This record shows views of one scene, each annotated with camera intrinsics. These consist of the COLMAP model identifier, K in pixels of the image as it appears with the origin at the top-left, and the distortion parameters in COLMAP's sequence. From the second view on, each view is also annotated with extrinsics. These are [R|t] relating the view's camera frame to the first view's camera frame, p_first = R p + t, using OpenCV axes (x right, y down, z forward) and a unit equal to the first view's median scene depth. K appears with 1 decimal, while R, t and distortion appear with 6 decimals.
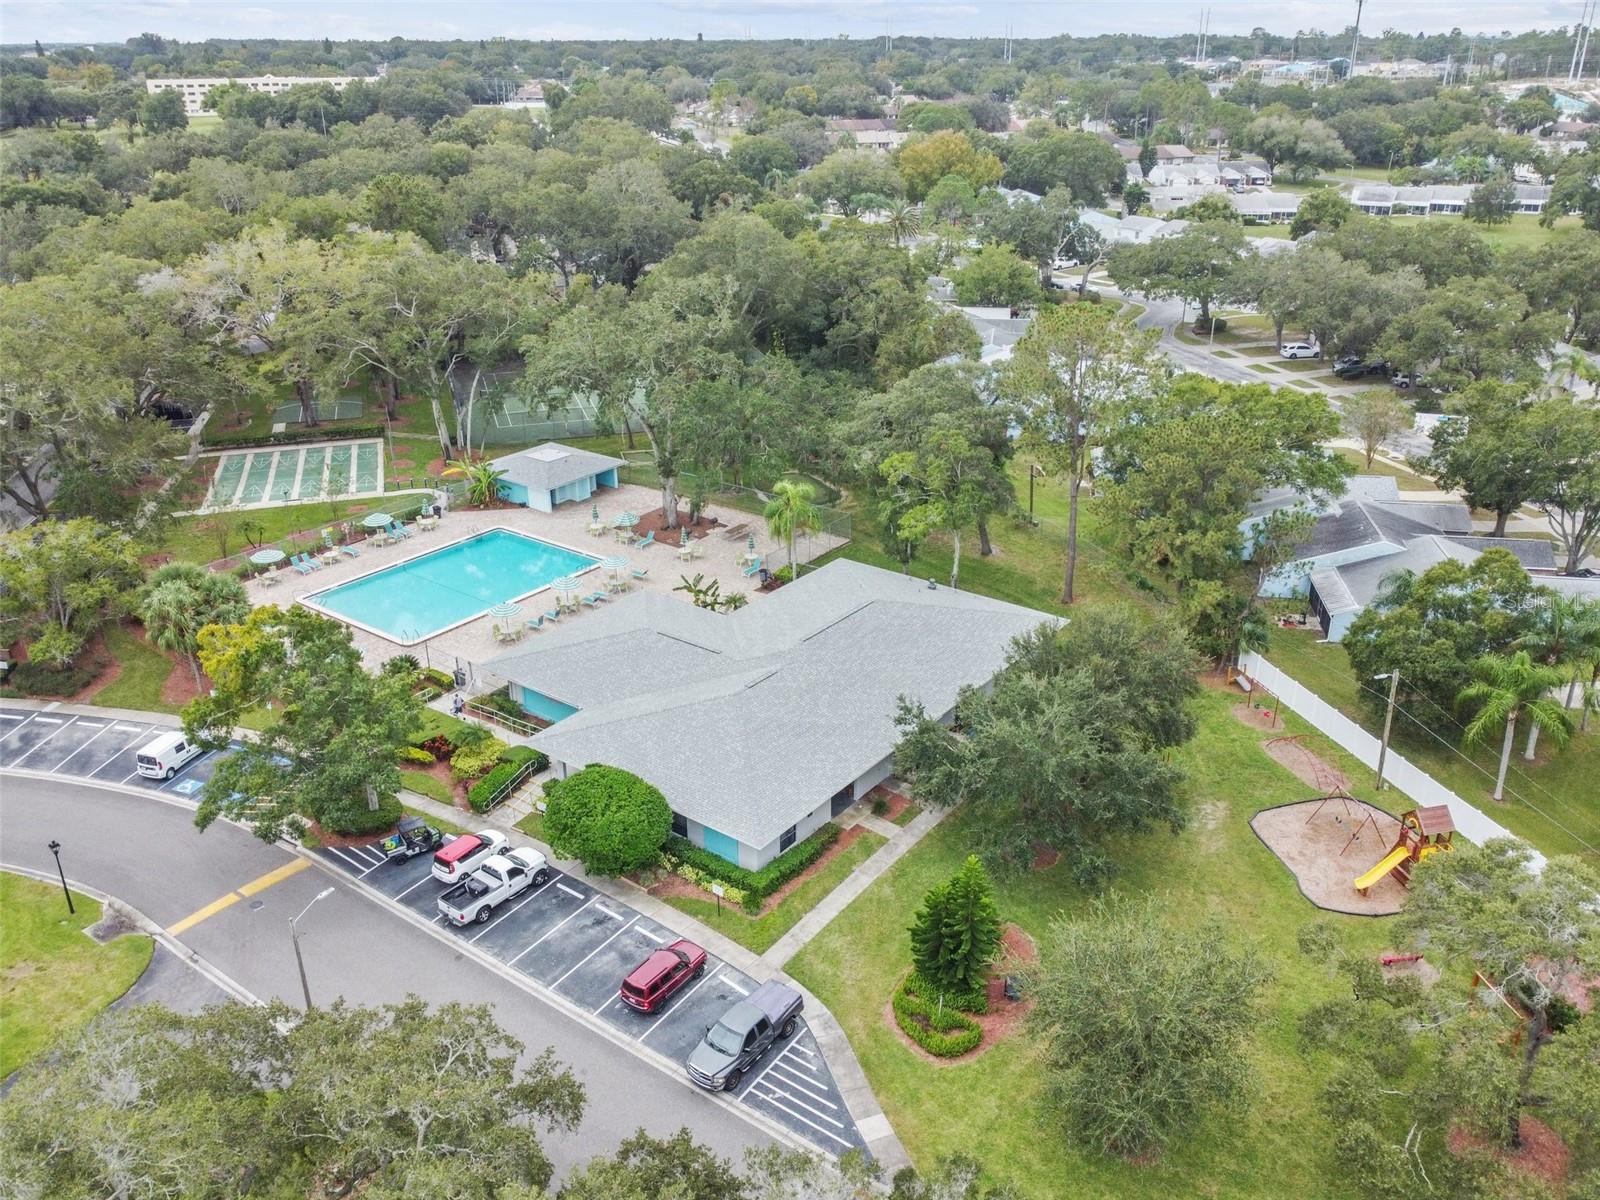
lens RADIAL K [[1115.9, 0, 804.4], [0, 1115.9, 596.4], [0, 0, 1]] dist [0.038104, 0.009677]
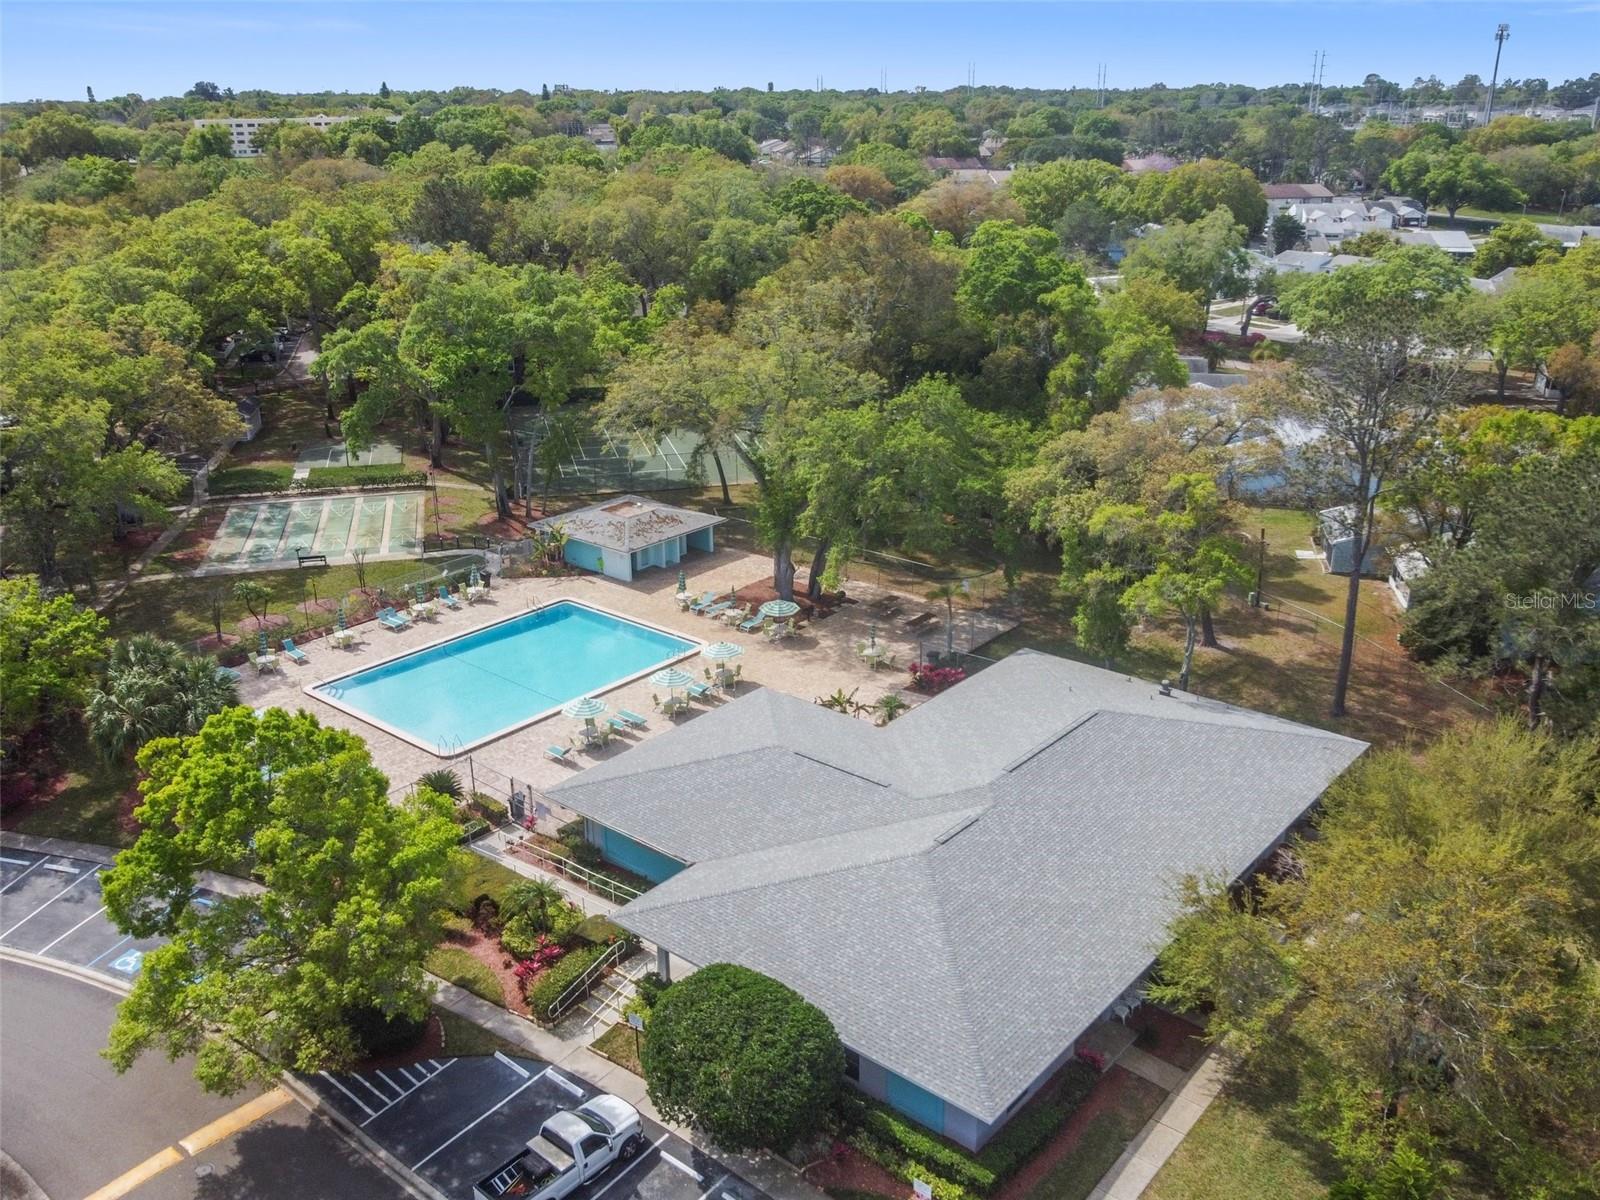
lens RADIAL K [[1115.9, 0, 798.6], [0, 1115.9, 604.4], [0, 0, 1]] dist [0.038104, 0.009677]
pose [[0.999272, 0.017462, -0.033926, -0.088723], [-0.019407, 0.998135, -0.057878, -0.017005], [0.032852, 0.058494, 0.997747, 0.238187]]
